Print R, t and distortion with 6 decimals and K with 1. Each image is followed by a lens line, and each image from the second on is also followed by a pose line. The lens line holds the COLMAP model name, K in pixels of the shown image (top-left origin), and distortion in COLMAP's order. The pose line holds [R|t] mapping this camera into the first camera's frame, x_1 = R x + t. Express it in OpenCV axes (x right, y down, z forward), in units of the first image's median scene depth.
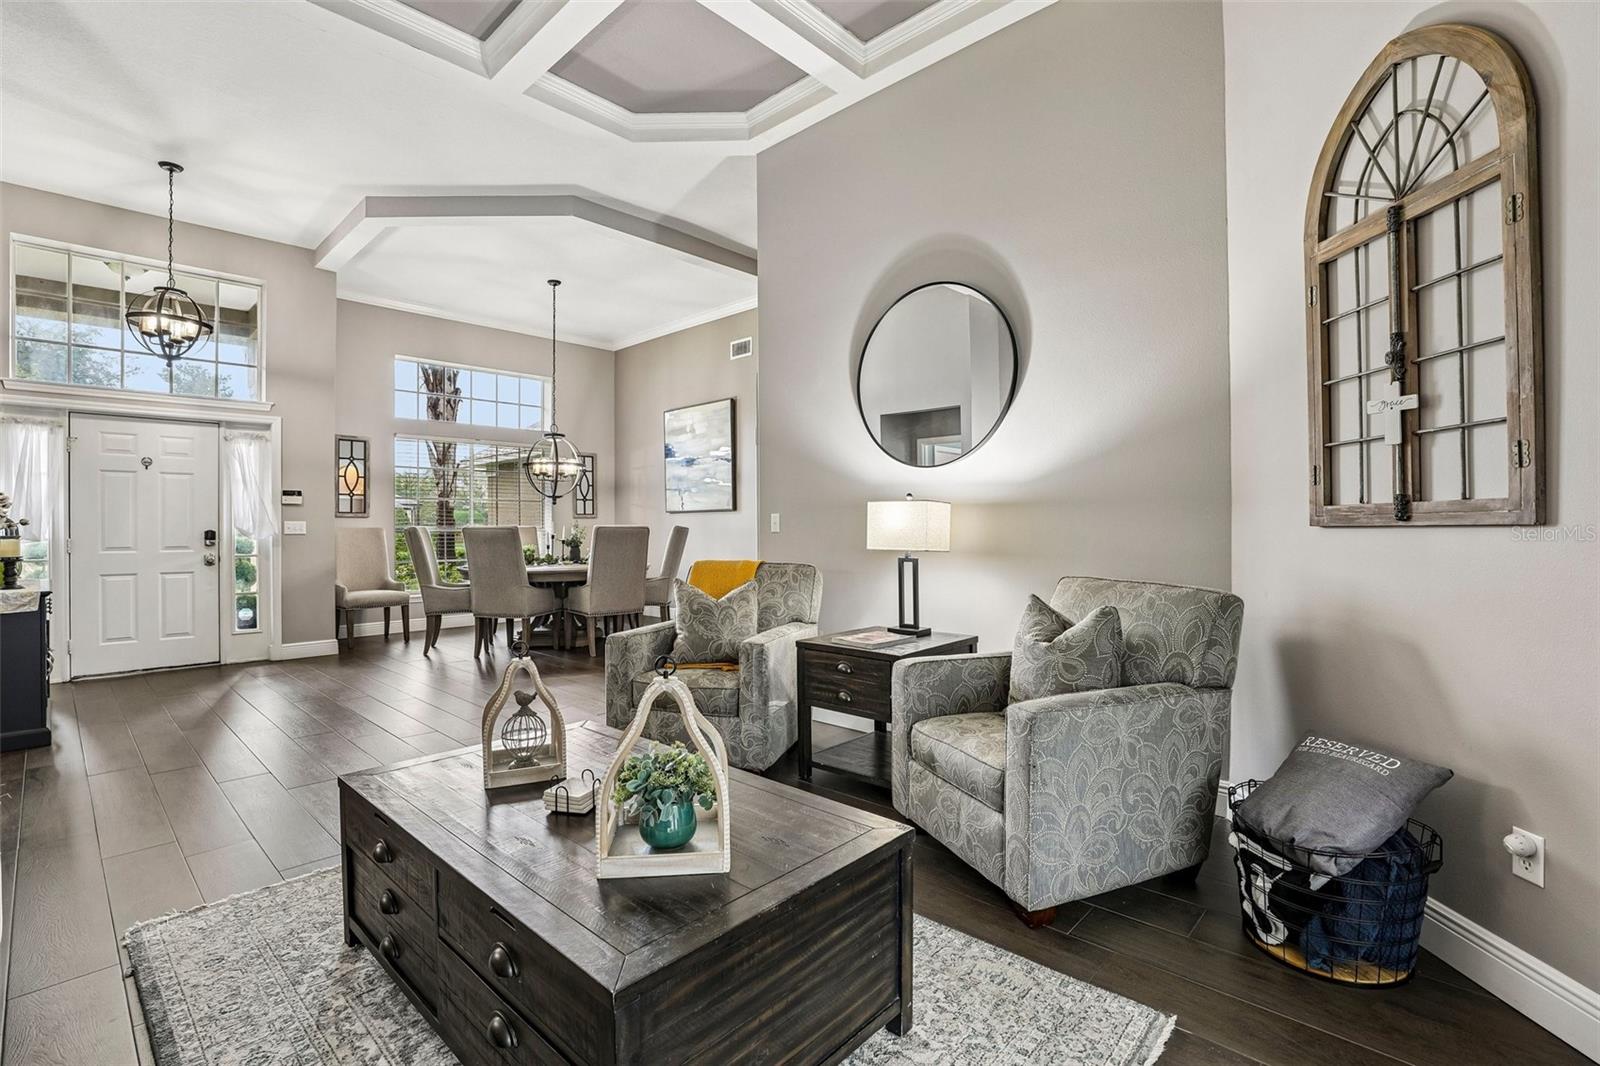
lens RADIAL K [[723.6, 0, 797.8], [0, 723.6, 528.6], [0, 0, 1]] dist [-0.037022, 0.007961]
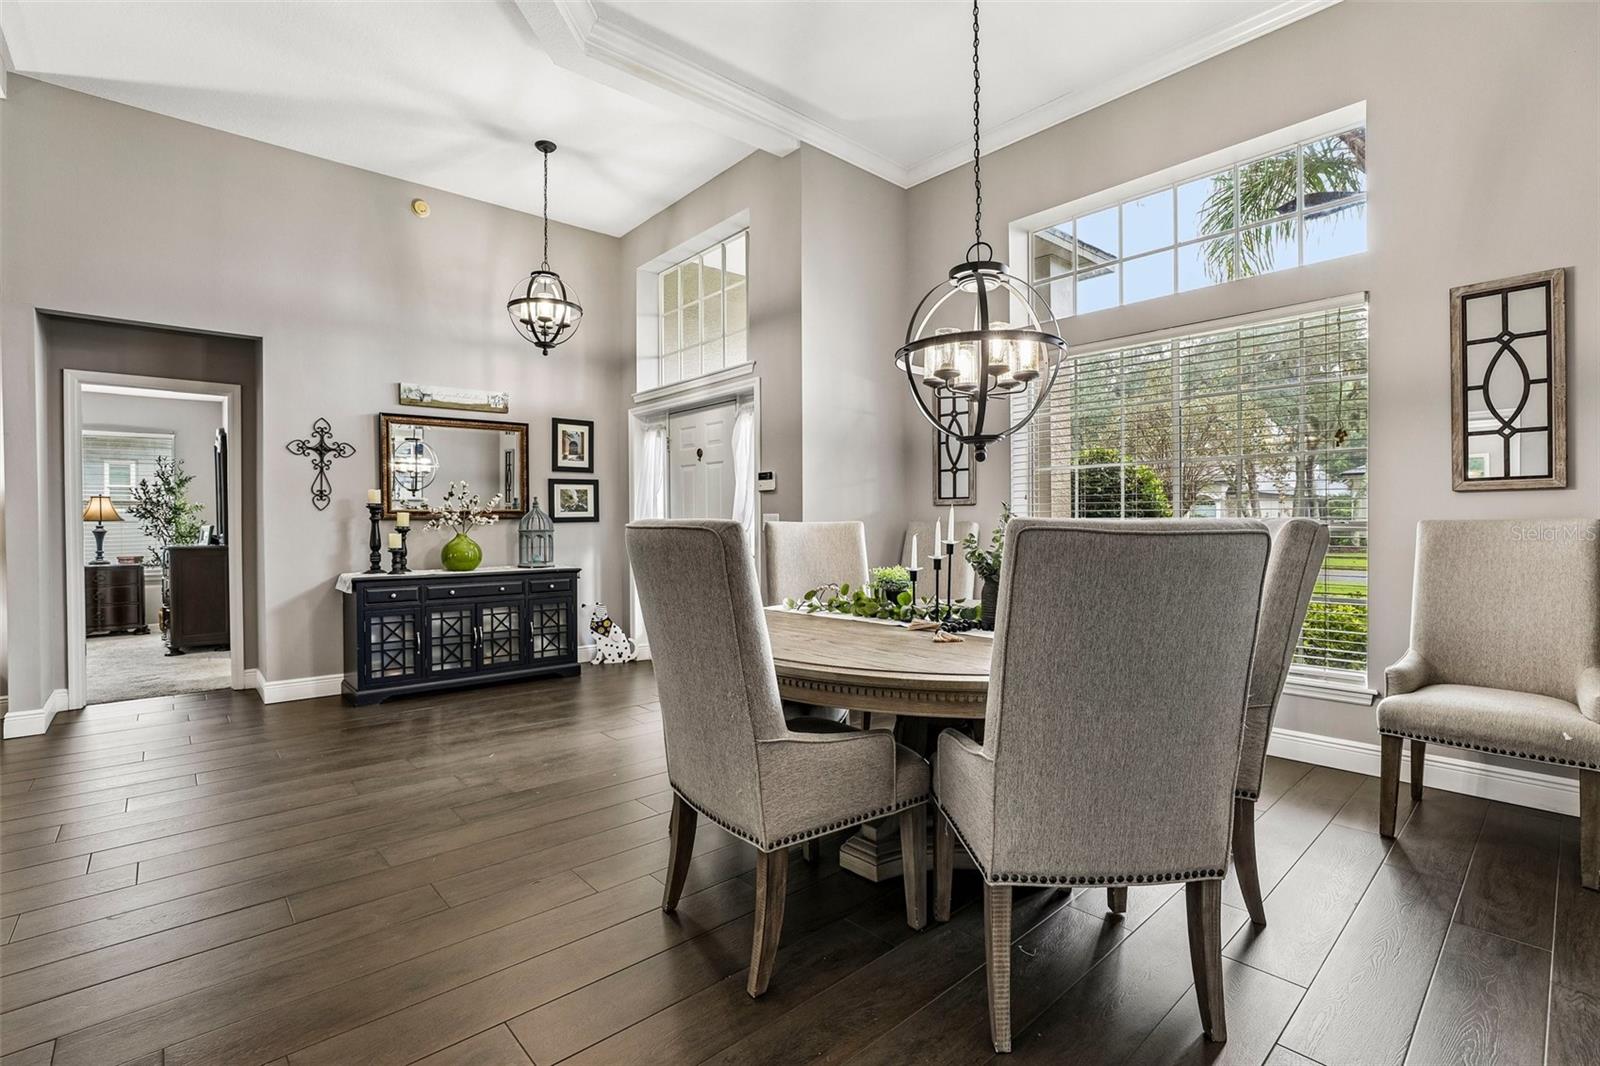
lens RADIAL K [[723.6, 0, 803.3], [0, 723.6, 526.4], [0, 0, 1]] dist [-0.037022, 0.007961]
pose [[-0.084790, 0.010663, -0.996342, 0.041903], [0.001846, 0.999943, 0.010545, -0.004862], [0.996397, -0.000945, -0.084805, 1.122071]]
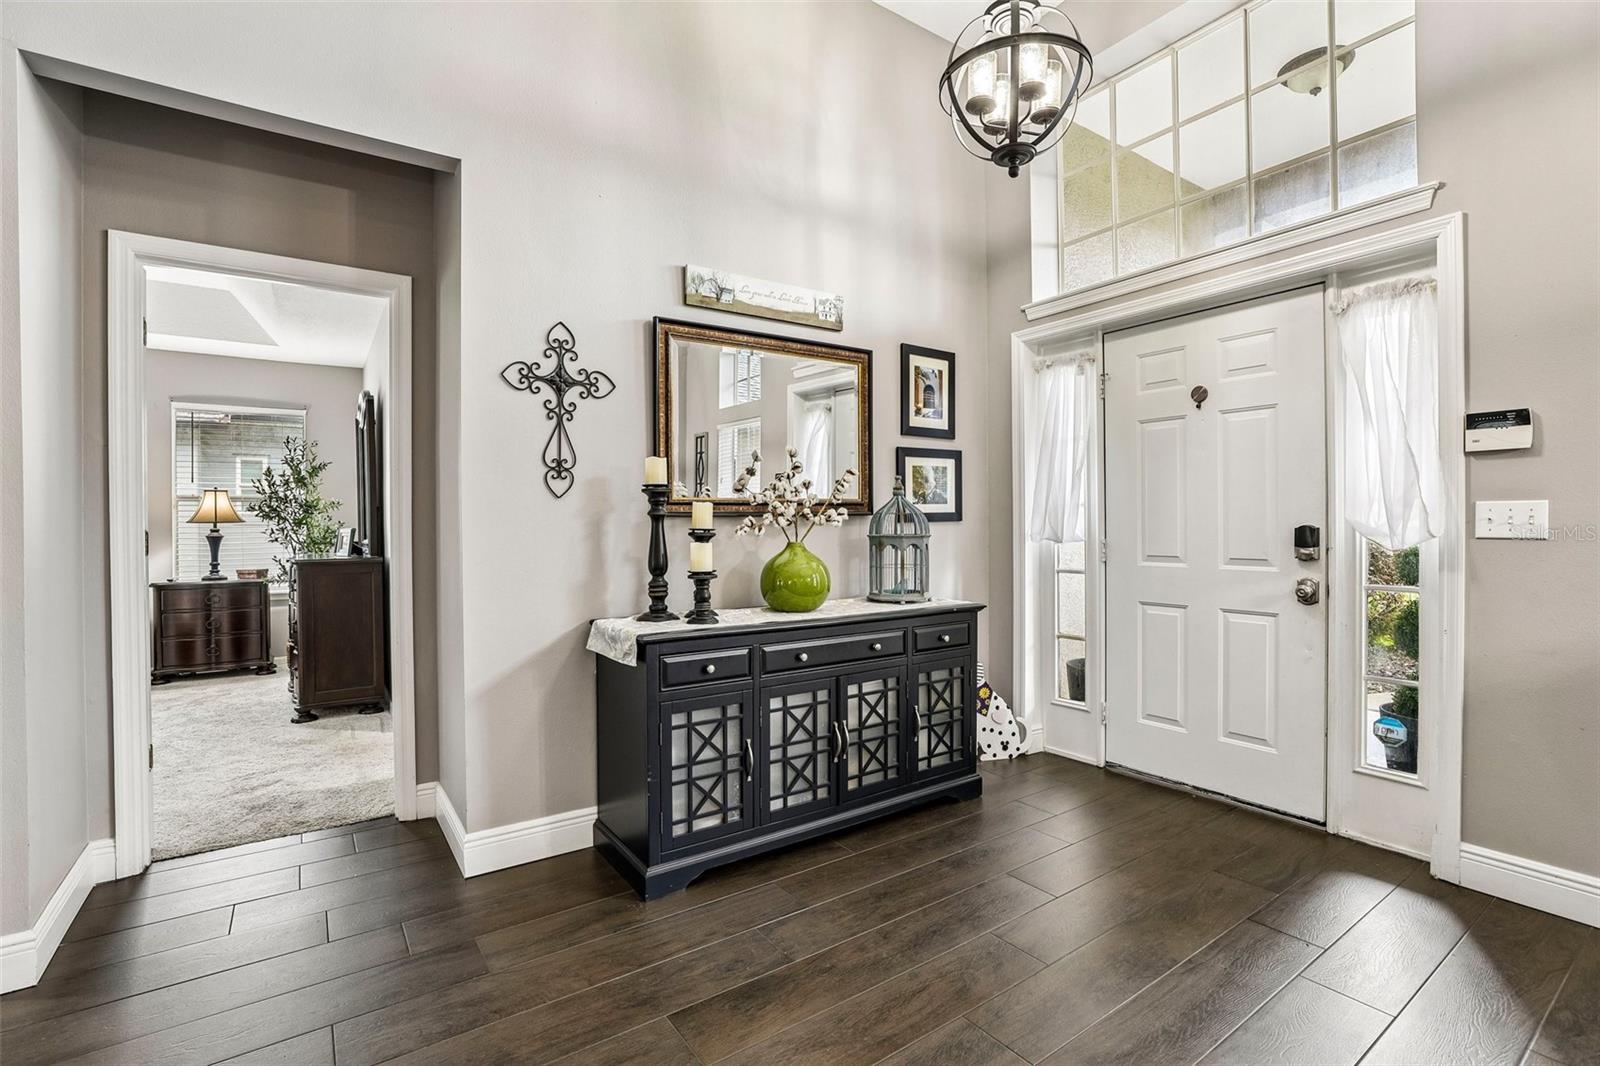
lens RADIAL K [[723.6, 0, 807.9], [0, 723.6, 528.6], [0, 0, 1]] dist [-0.037022, 0.007961]
pose [[-0.200772, 0.009371, -0.979593, -0.314173], [0.003910, 0.999954, 0.008764, -0.000742], [0.979630, -0.002071, -0.200799, 0.752971]]
